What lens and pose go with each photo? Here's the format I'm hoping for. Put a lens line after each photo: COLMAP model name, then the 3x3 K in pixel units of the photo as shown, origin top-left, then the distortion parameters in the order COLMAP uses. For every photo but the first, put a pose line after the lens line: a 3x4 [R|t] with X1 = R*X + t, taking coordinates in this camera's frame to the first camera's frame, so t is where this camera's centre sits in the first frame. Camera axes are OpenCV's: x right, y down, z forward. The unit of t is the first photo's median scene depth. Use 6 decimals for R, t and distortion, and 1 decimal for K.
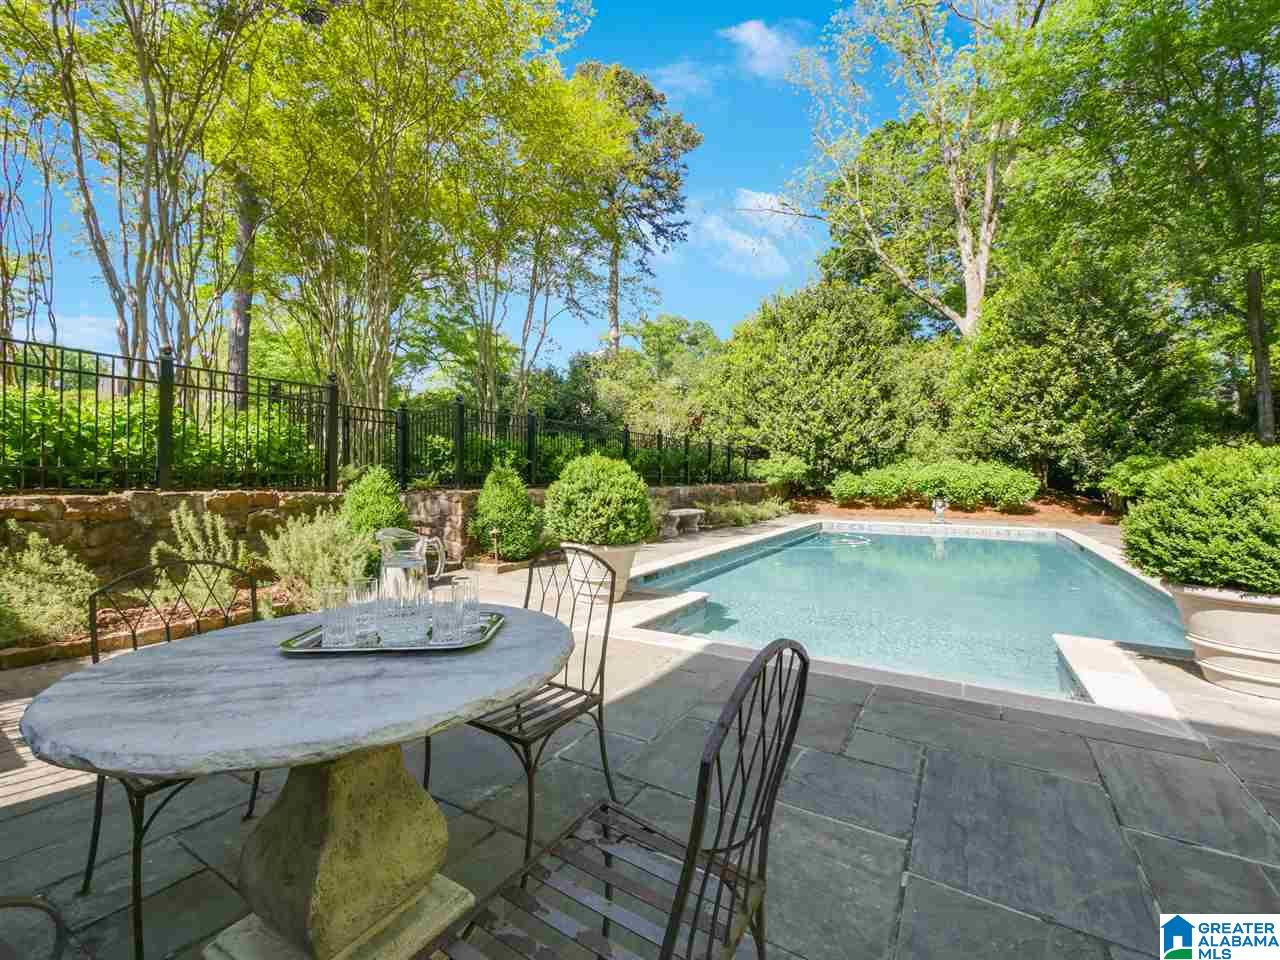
lens RADIAL K [[545.5, 0, 635.4], [0, 545.5, 472.6], [0, 0, 1]] dist [-0.003984, -0.000343]
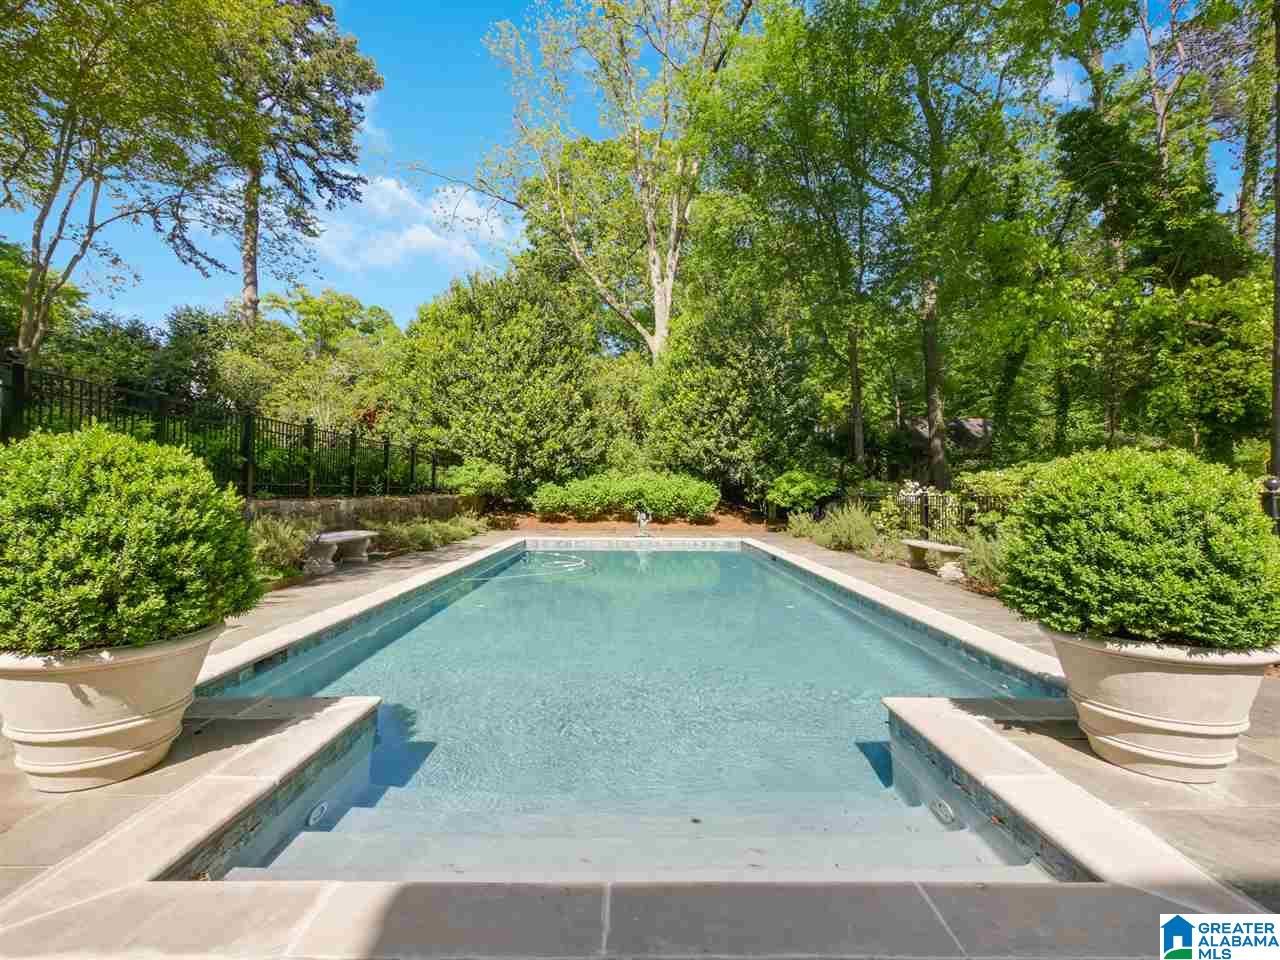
lens RADIAL K [[545.5, 0, 631.6], [0, 545.5, 482.0], [0, 0, 1]] dist [-0.003984, -0.000343]
pose [[0.848197, 0.012902, 0.529523, 0.023972], [-0.011020, 0.999917, -0.006710, 0.002943], [-0.529565, -0.000144, 0.848269, 0.170990]]
